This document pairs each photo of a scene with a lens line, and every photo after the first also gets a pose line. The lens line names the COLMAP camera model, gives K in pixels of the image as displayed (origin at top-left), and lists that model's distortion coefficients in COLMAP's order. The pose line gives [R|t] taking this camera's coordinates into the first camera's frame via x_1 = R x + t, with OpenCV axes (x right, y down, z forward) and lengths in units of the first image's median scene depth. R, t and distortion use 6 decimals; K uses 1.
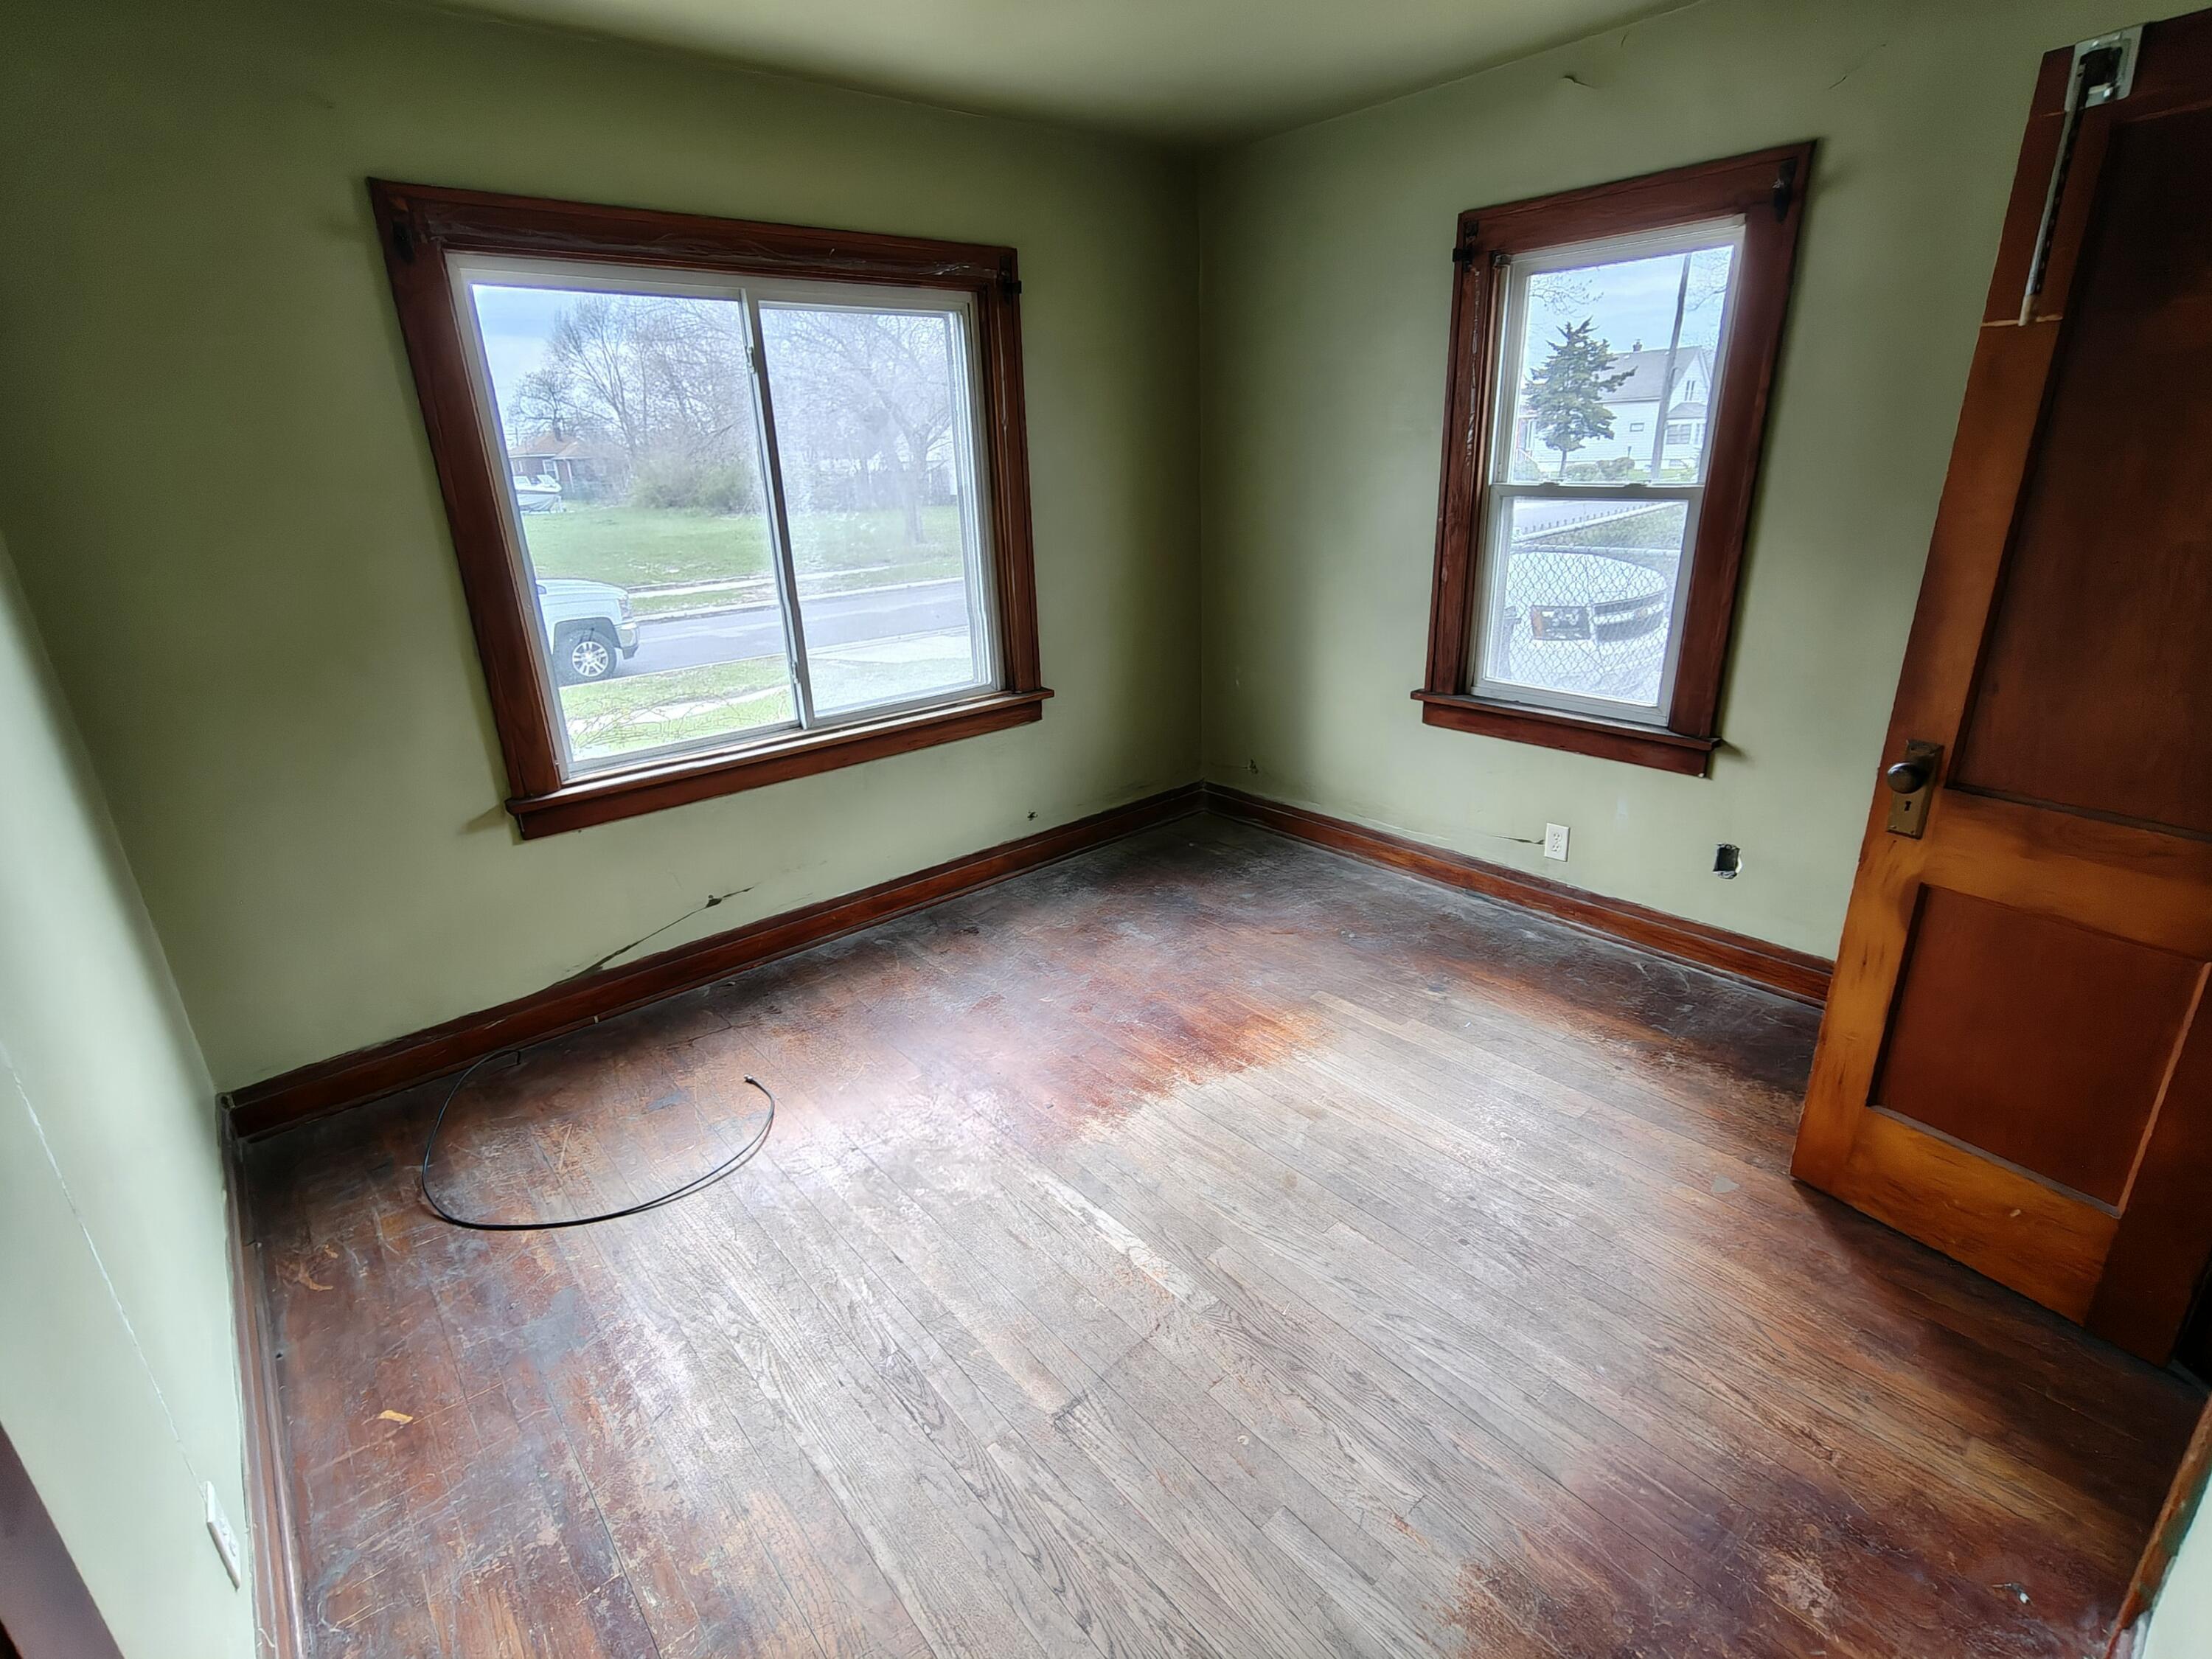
lens RADIAL K [[1045.3, 0, 1098.4], [0, 1045.3, 828.6], [0, 0, 1]] dist [0.001065, 0.002601]
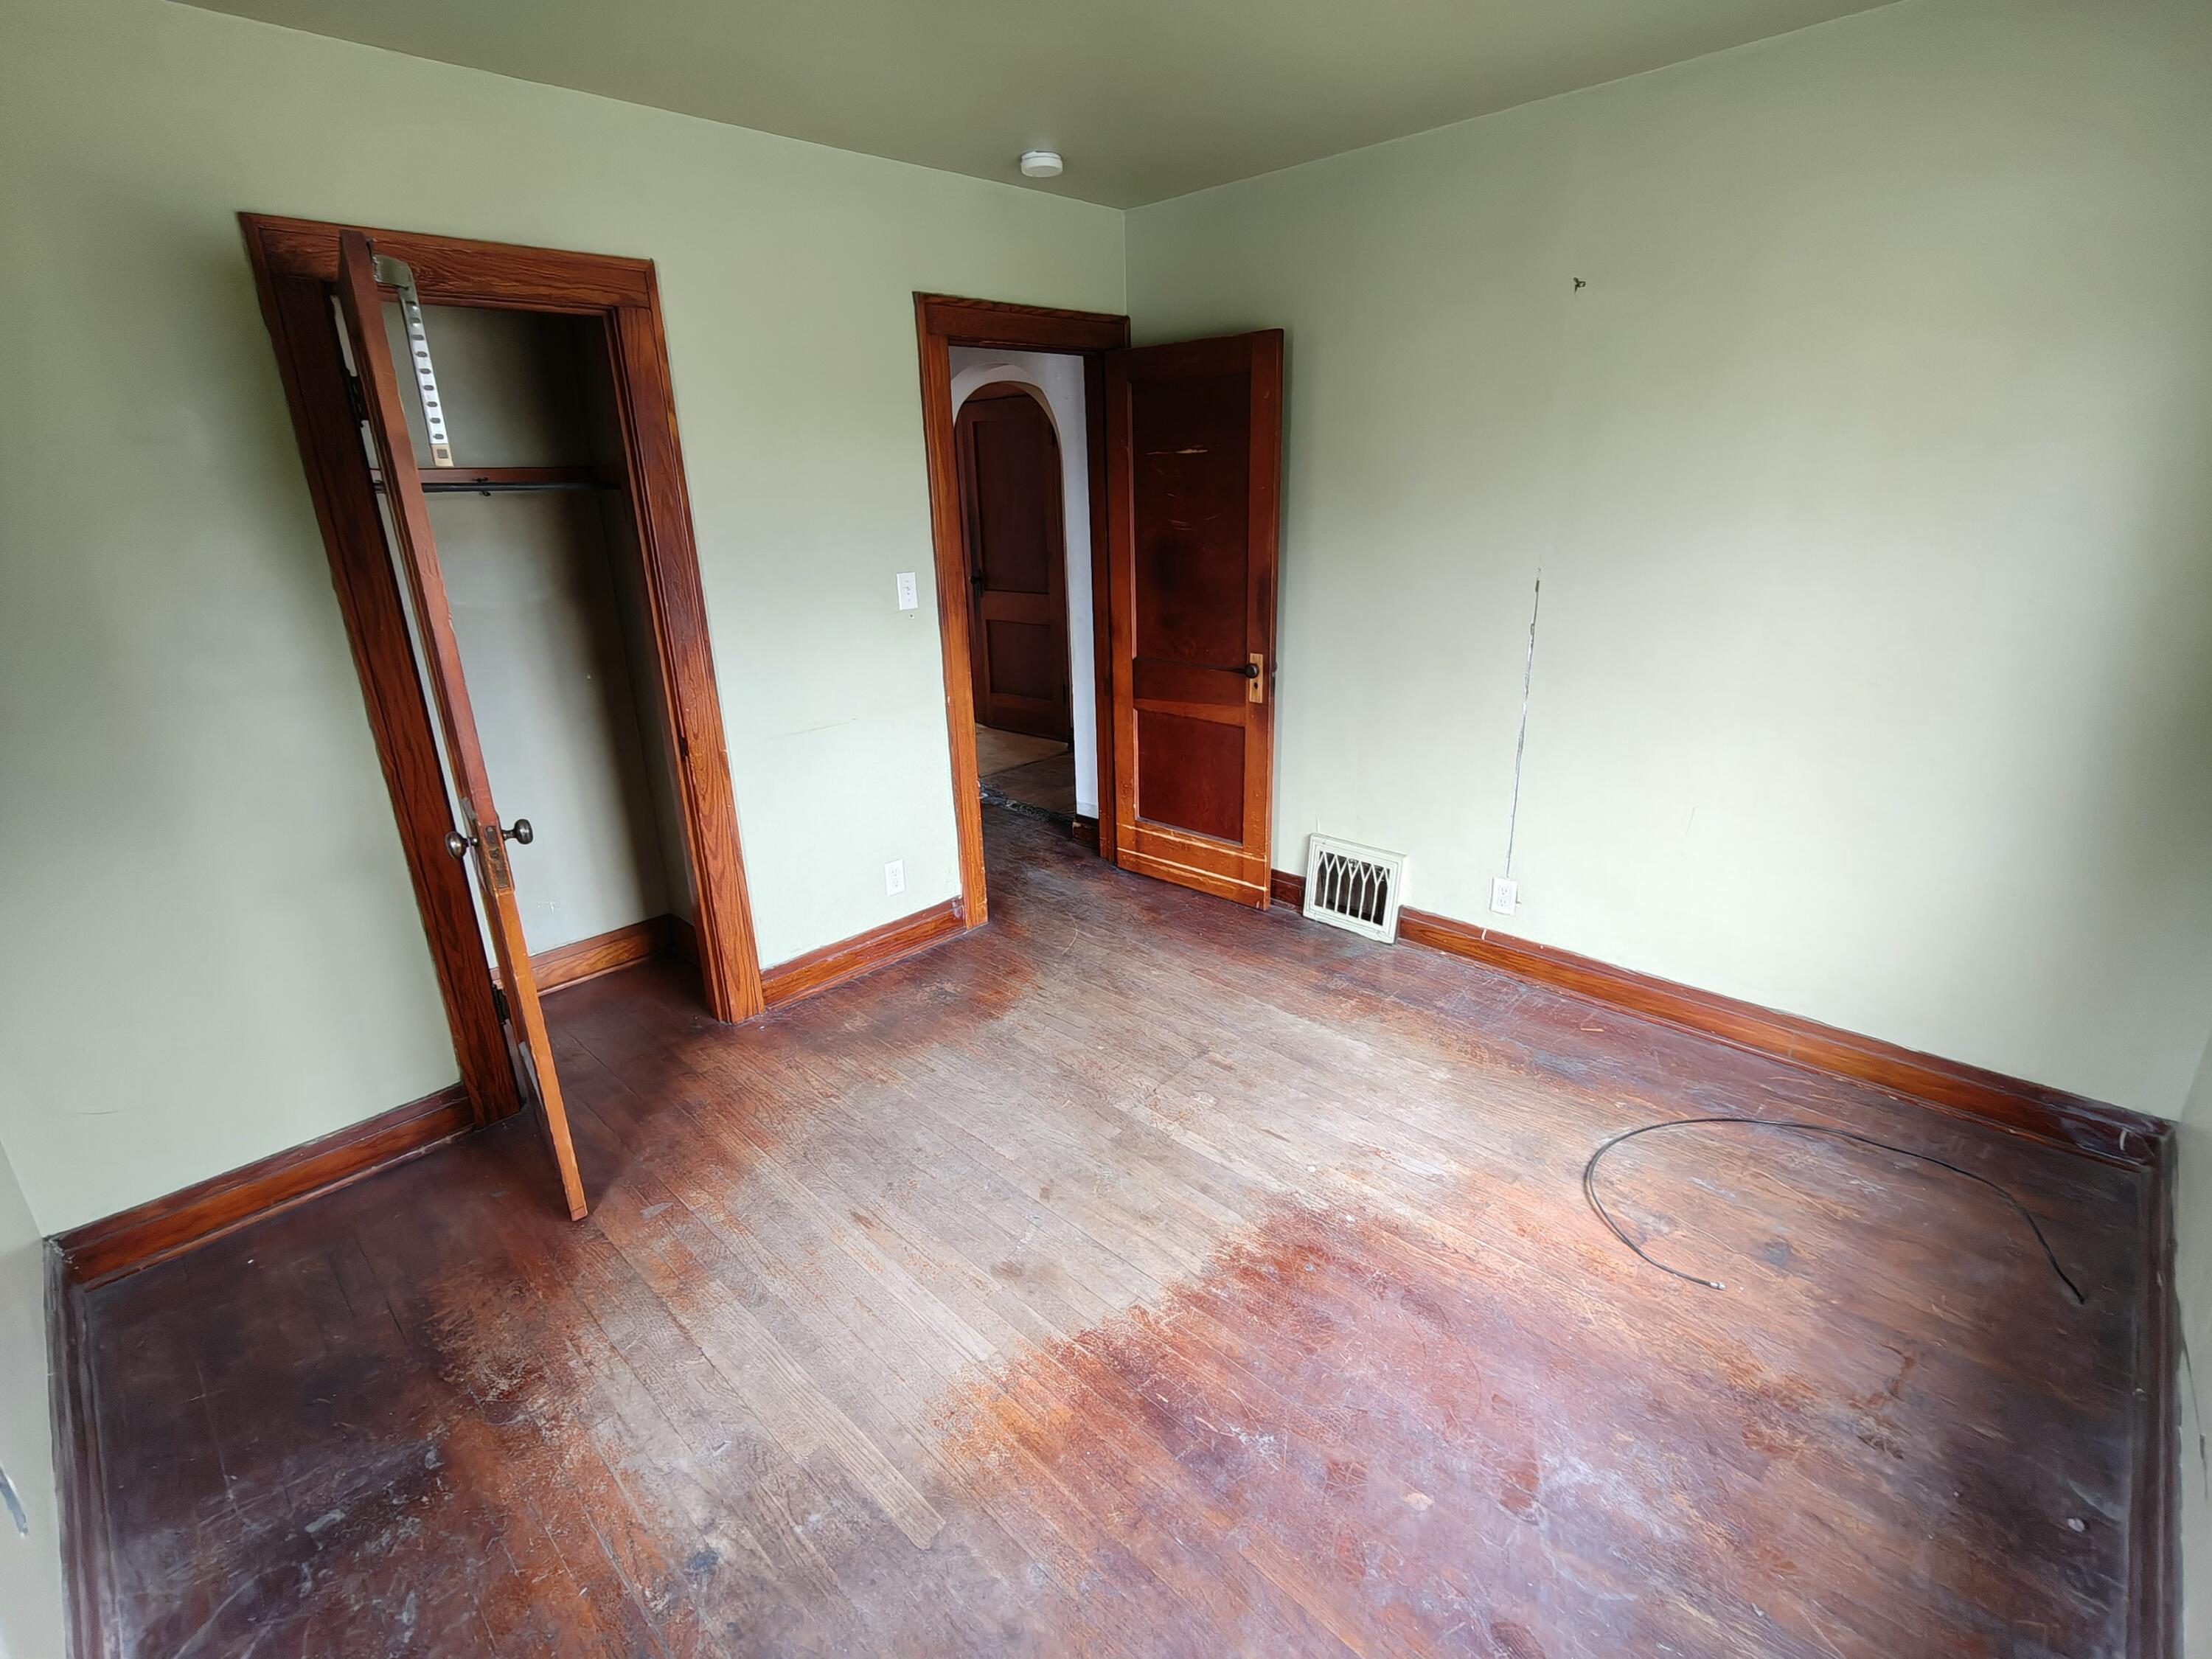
lens RADIAL K [[1045.3, 0, 1104.7], [0, 1045.3, 830.1], [0, 0, 1]] dist [0.001065, 0.002601]
pose [[-0.993403, 0.093483, -0.066413, 0.132781], [0.031518, 0.779437, 0.625688, -0.514364], [0.110256, 0.619467, -0.777241, 1.329632]]
